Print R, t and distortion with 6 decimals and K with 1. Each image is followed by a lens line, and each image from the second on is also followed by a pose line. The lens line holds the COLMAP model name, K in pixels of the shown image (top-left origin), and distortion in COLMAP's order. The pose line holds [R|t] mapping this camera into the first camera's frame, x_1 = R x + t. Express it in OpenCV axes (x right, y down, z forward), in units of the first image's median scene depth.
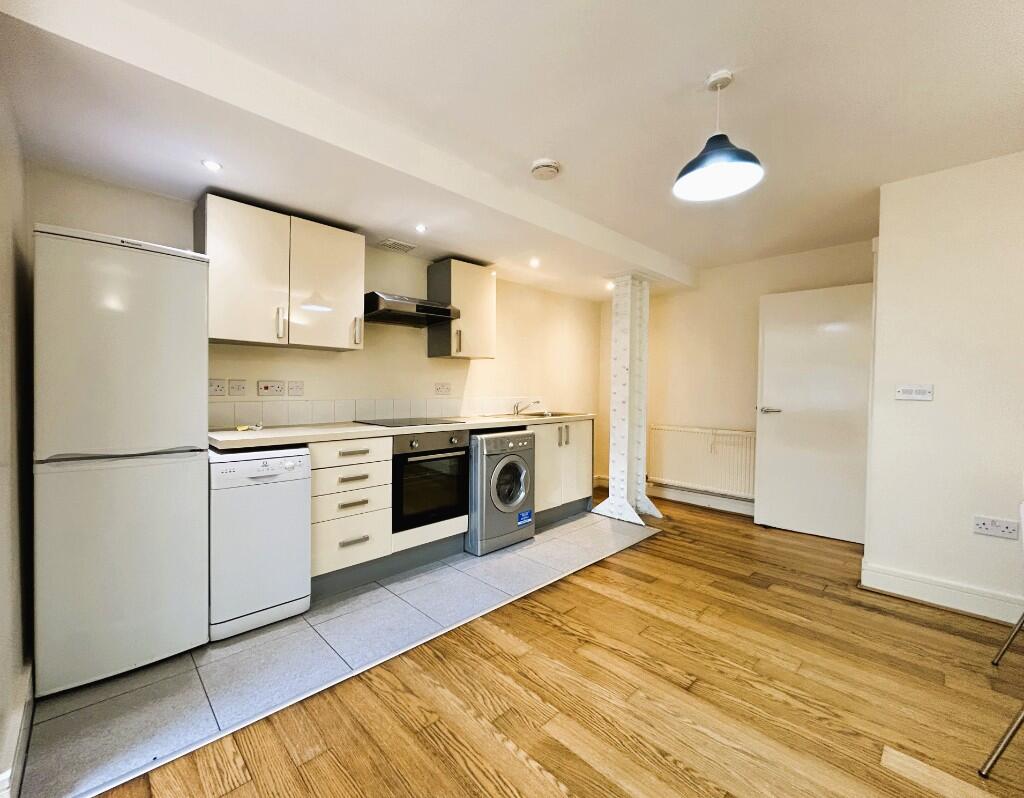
lens RADIAL K [[441.9, 0, 512.0], [0, 441.9, 399.0], [0, 0, 1]] dist [-0.002328, -0.000070]
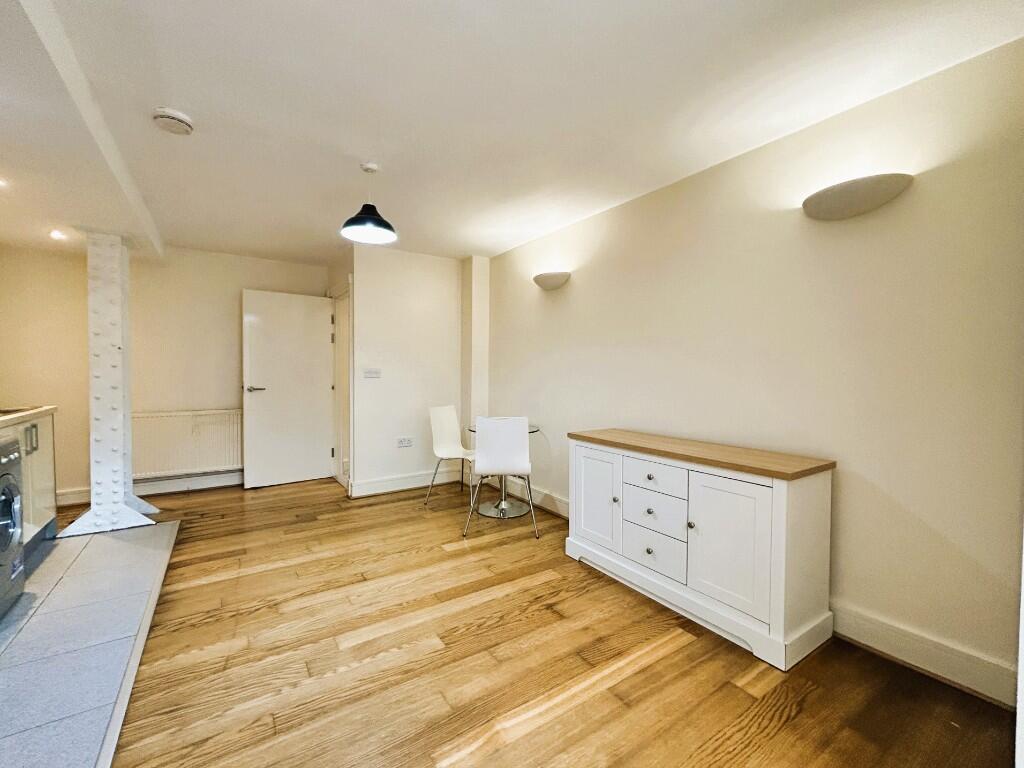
lens RADIAL K [[425.9, 0, 512.0], [0, 425.9, 384.0], [0, 0, 1]] dist [0.000629, 0.000256]
pose [[0.172070, -0.036715, 0.984400, -0.554673], [0.021444, 0.999208, 0.033519, -0.014663], [-0.984851, 0.015342, 0.172721, 0.172393]]
